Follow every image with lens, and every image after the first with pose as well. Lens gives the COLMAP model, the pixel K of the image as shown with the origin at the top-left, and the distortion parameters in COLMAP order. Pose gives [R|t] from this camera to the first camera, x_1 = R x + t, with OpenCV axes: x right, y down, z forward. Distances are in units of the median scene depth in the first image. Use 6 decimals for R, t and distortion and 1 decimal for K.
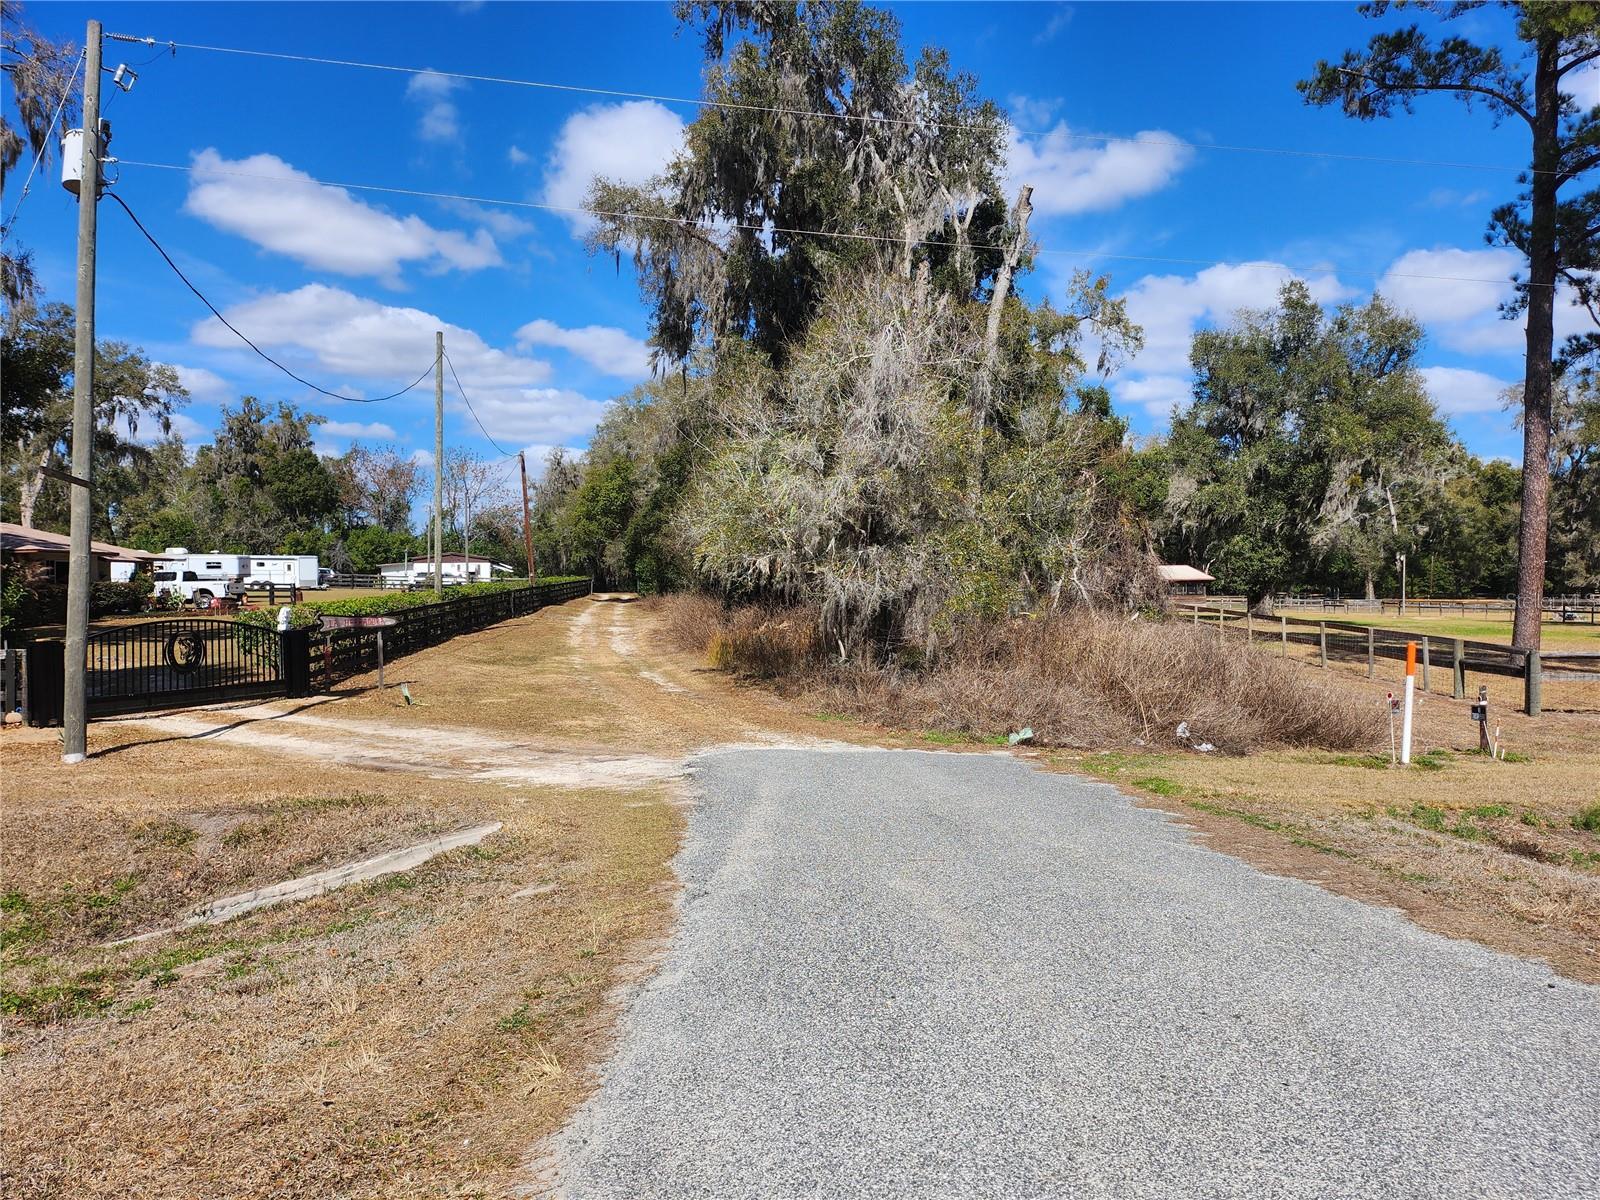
lens RADIAL K [[1116.3, 0, 805.8], [0, 1116.3, 607.8], [0, 0, 1]] dist [0.064259, -0.075329]
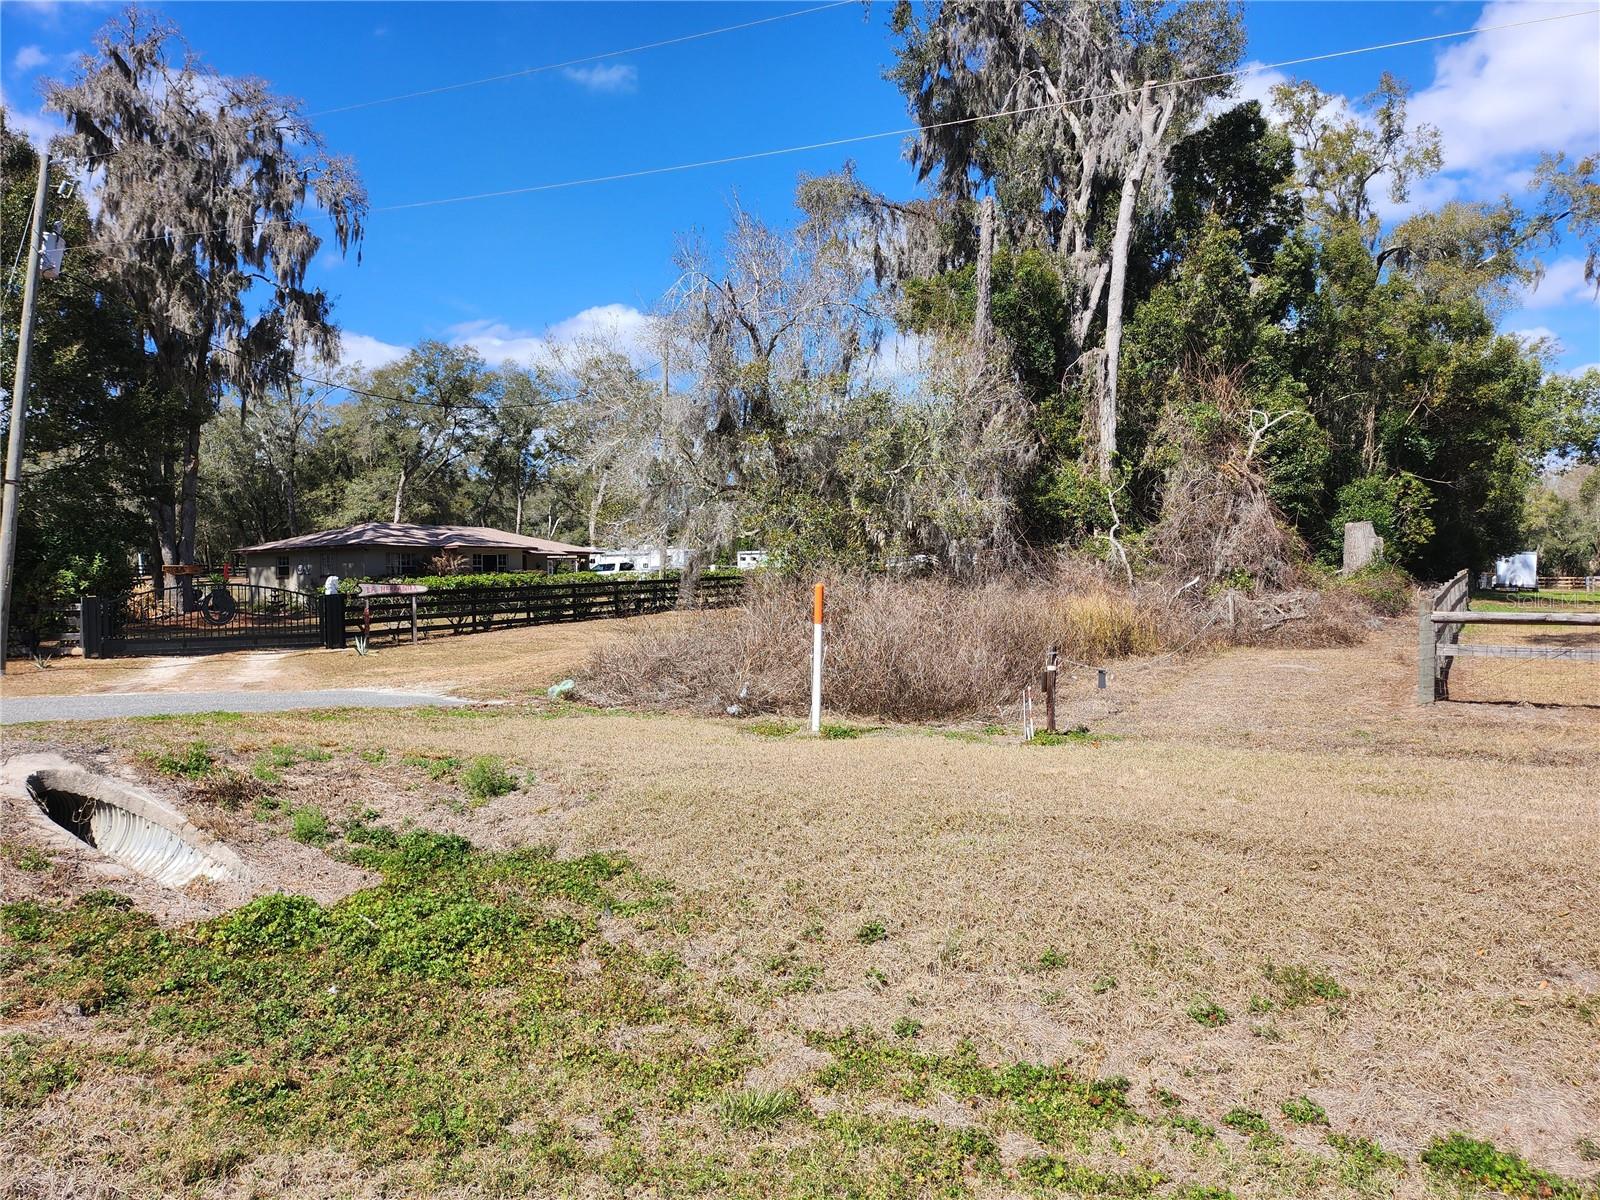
lens RADIAL K [[1116.3, 0, 823.6], [0, 1116.3, 589.6], [0, 0, 1]] dist [0.064259, -0.075329]
pose [[0.847651, -0.008173, -0.530491, 0.204590], [0.001714, 0.999918, -0.012667, 0.009390], [0.530551, 0.009828, 0.847596, 0.068273]]
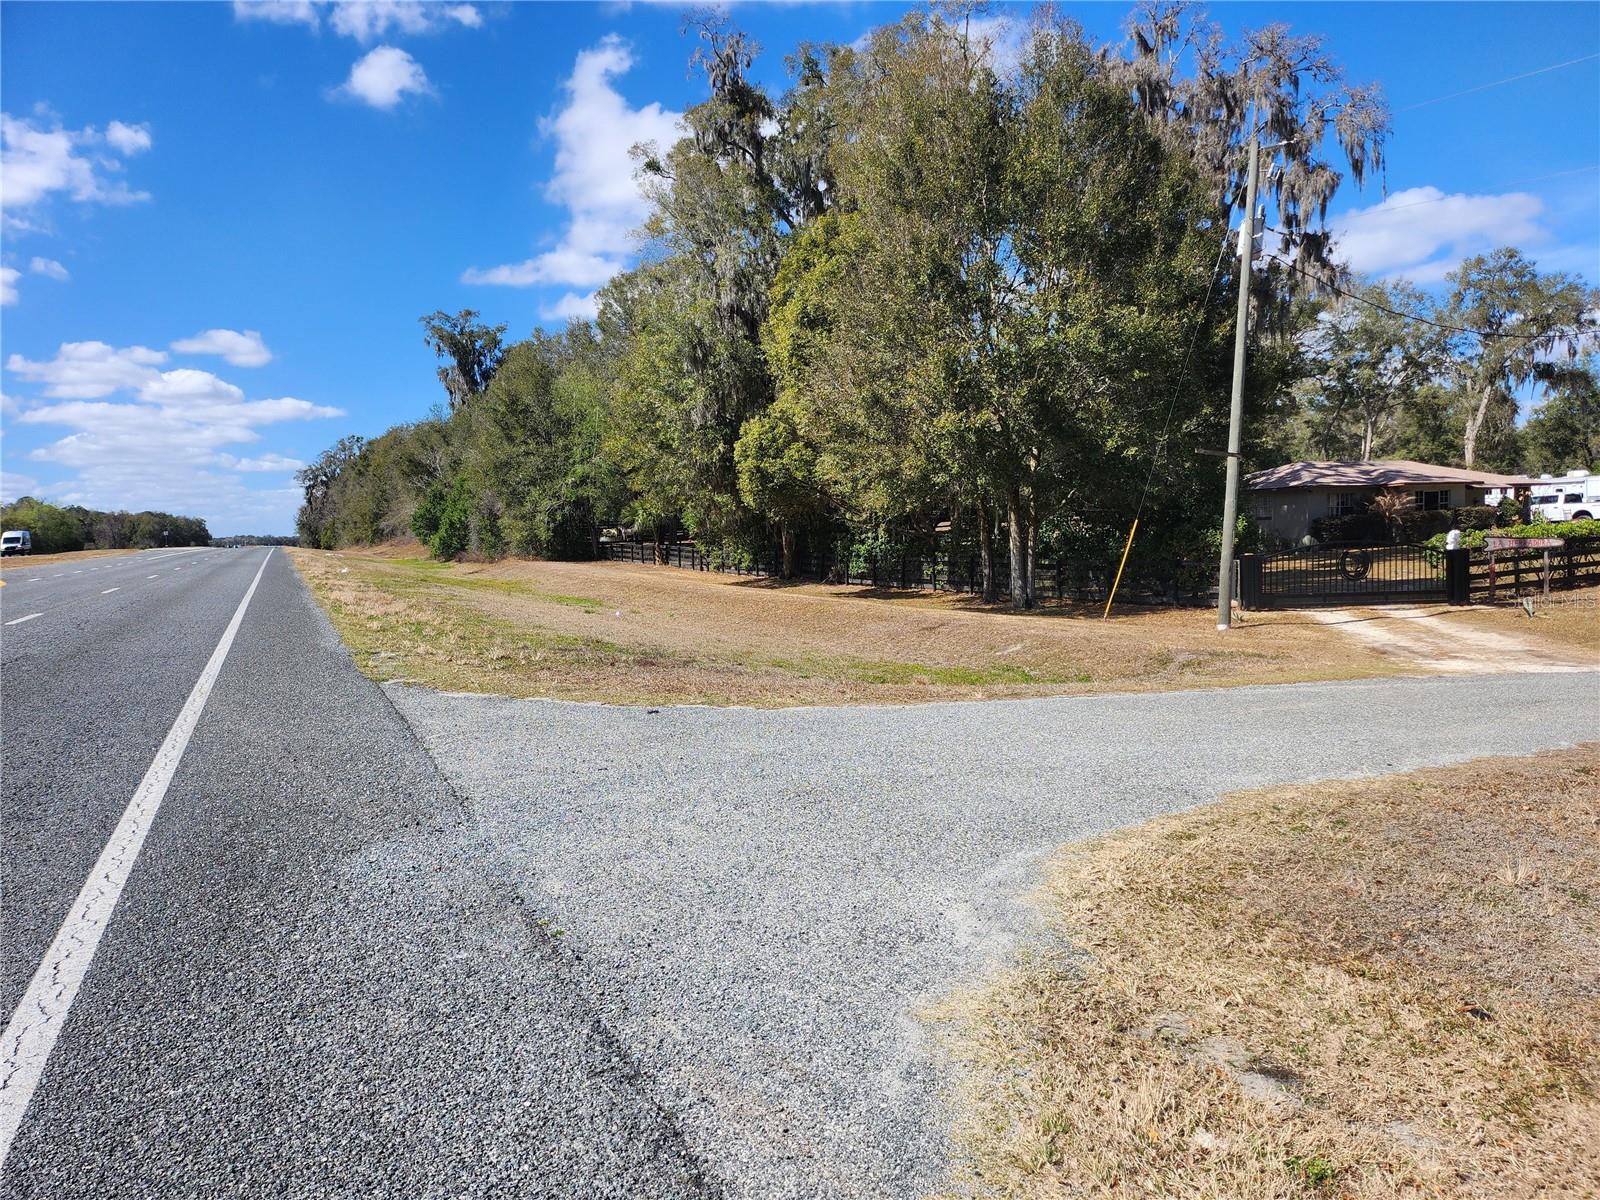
lens RADIAL K [[1116.3, 0, 817.0], [0, 1116.3, 607.5], [0, 0, 1]] dist [0.064259, -0.075329]
pose [[0.367671, 0.055509, -0.928298, 0.127538], [0.009804, 0.997930, 0.063556, -0.000523], [0.929904, -0.032468, 0.366366, -0.024394]]
